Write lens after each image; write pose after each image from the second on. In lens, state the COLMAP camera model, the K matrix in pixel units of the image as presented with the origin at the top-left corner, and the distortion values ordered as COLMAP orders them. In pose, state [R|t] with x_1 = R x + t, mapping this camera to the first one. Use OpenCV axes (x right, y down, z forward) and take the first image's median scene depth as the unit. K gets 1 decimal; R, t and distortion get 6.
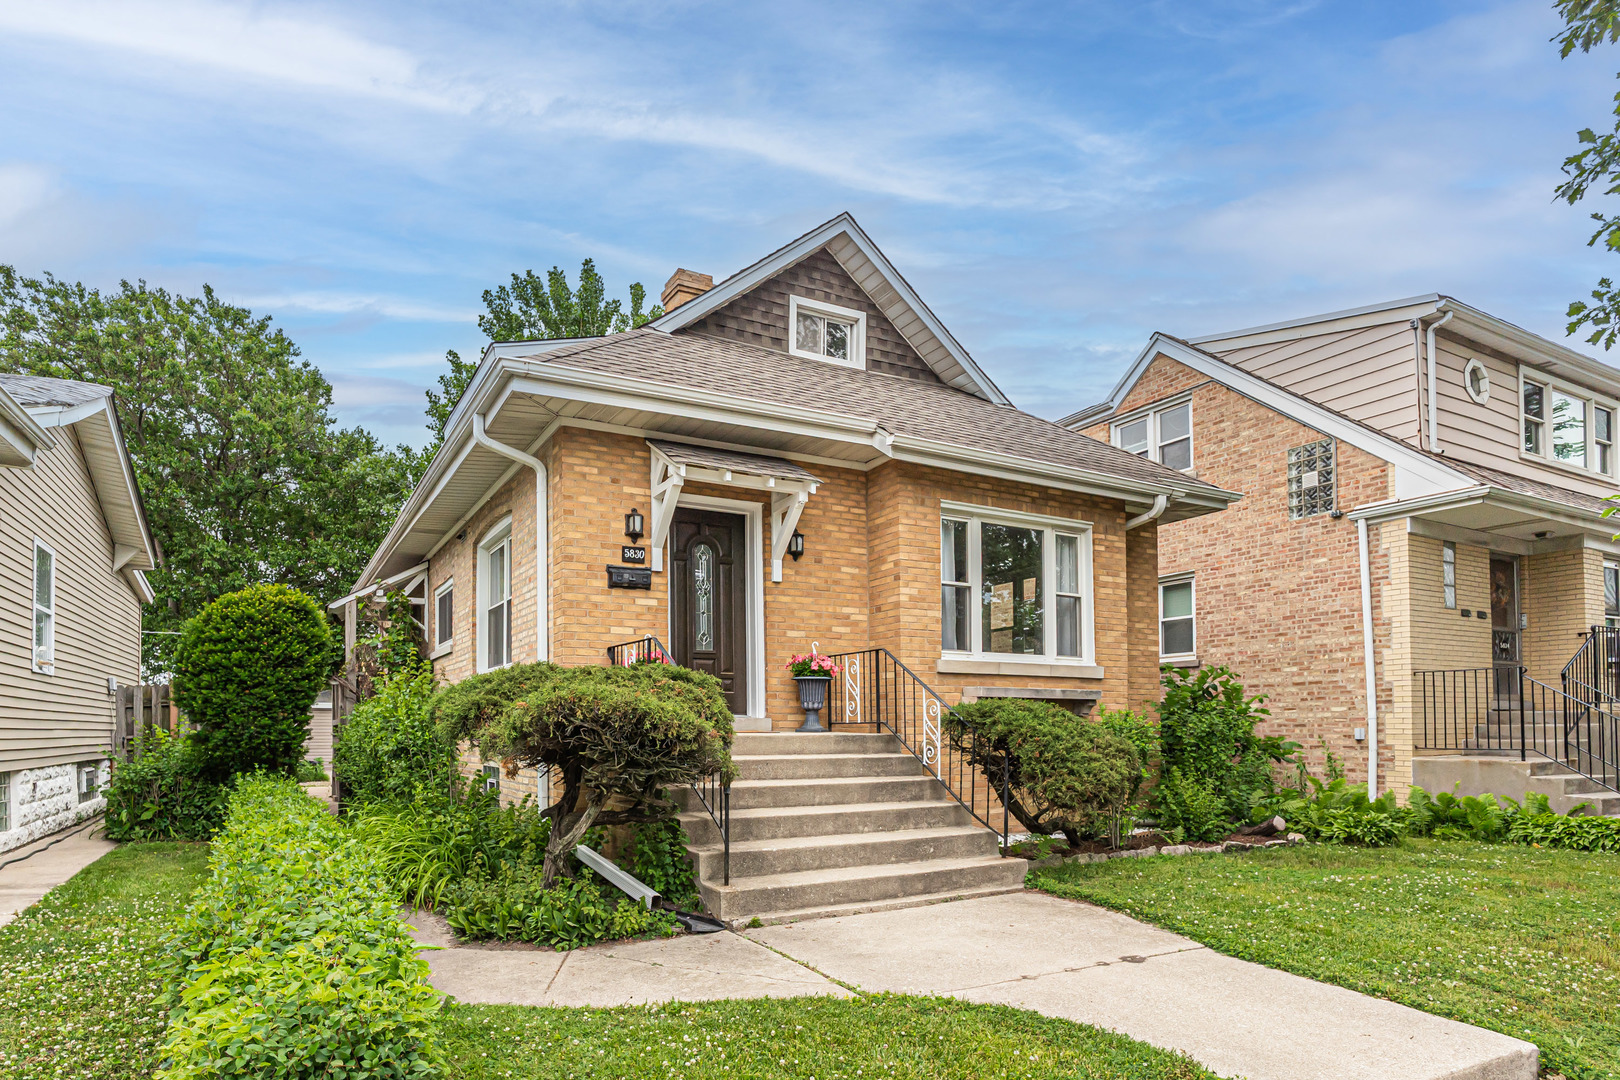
lens RADIAL K [[717.8, 0, 807.9], [0, 717.8, 546.4], [0, 0, 1]] dist [-0.000448, -0.000135]
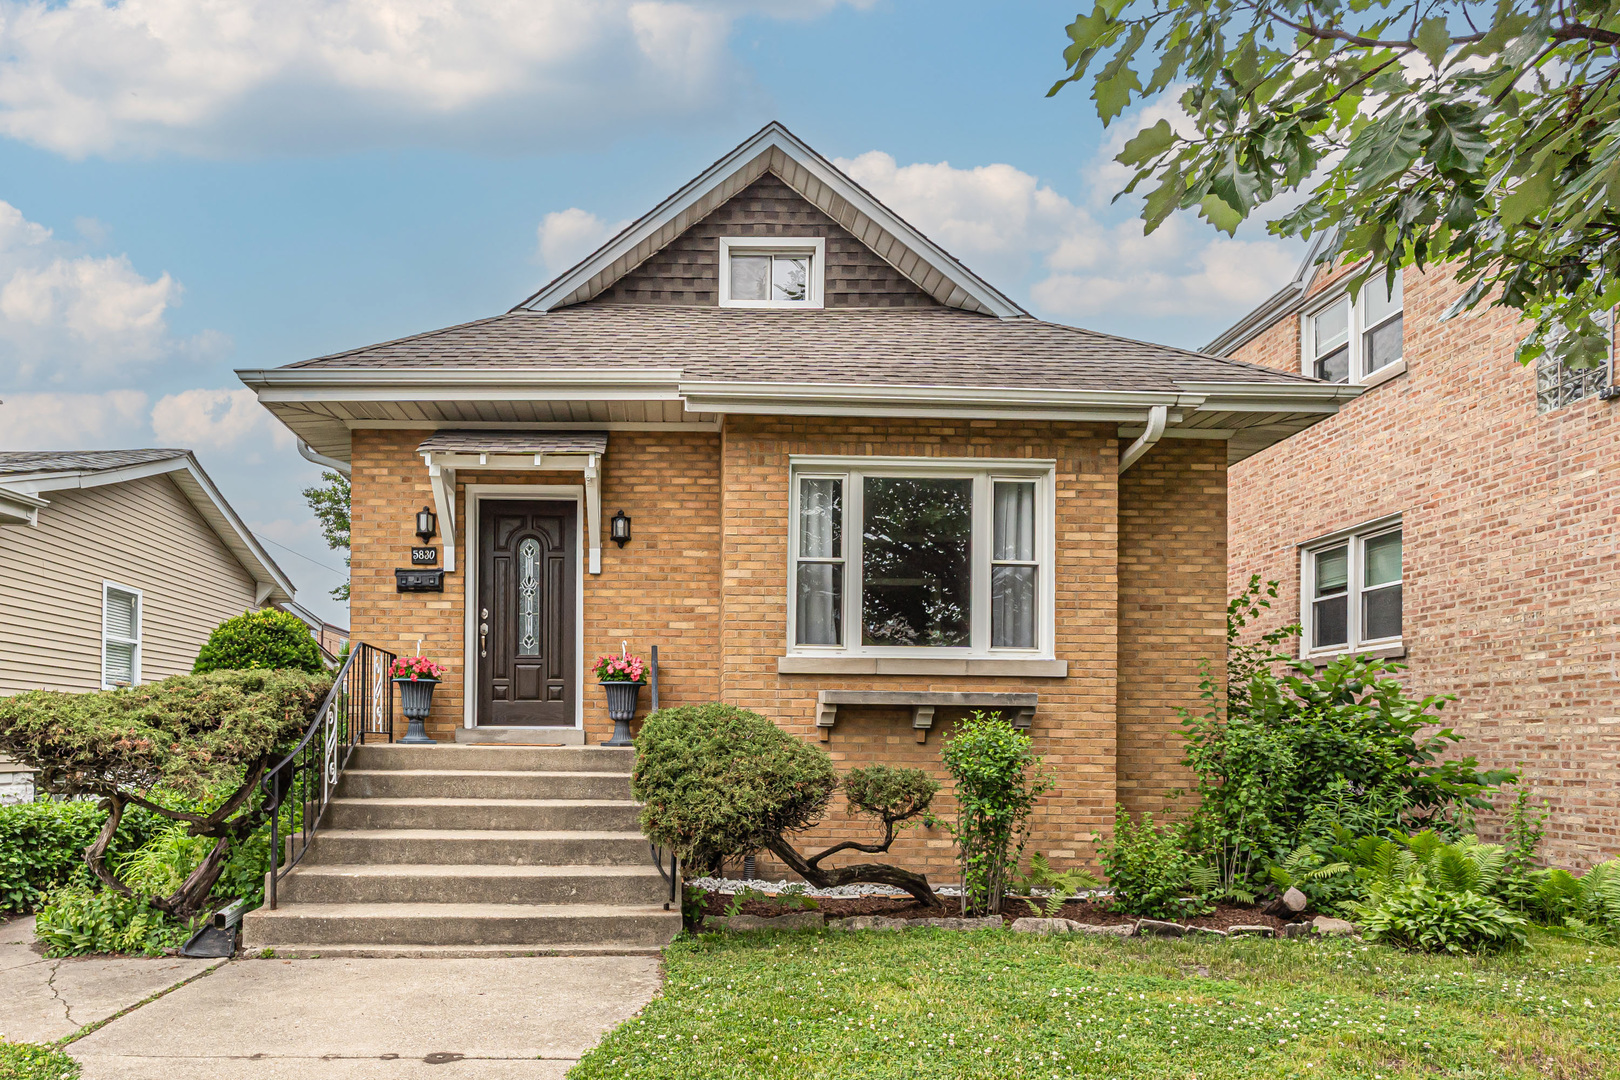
lens RADIAL K [[796.6, 0, 810.0], [0, 796.6, 565.9], [0, 0, 1]] dist [-0.001384, -0.000393]
pose [[0.921009, -0.075078, -0.382239, 0.494955], [0.085300, 0.996307, 0.009839, 0.045968], [0.380088, -0.041667, 0.924011, 0.183820]]
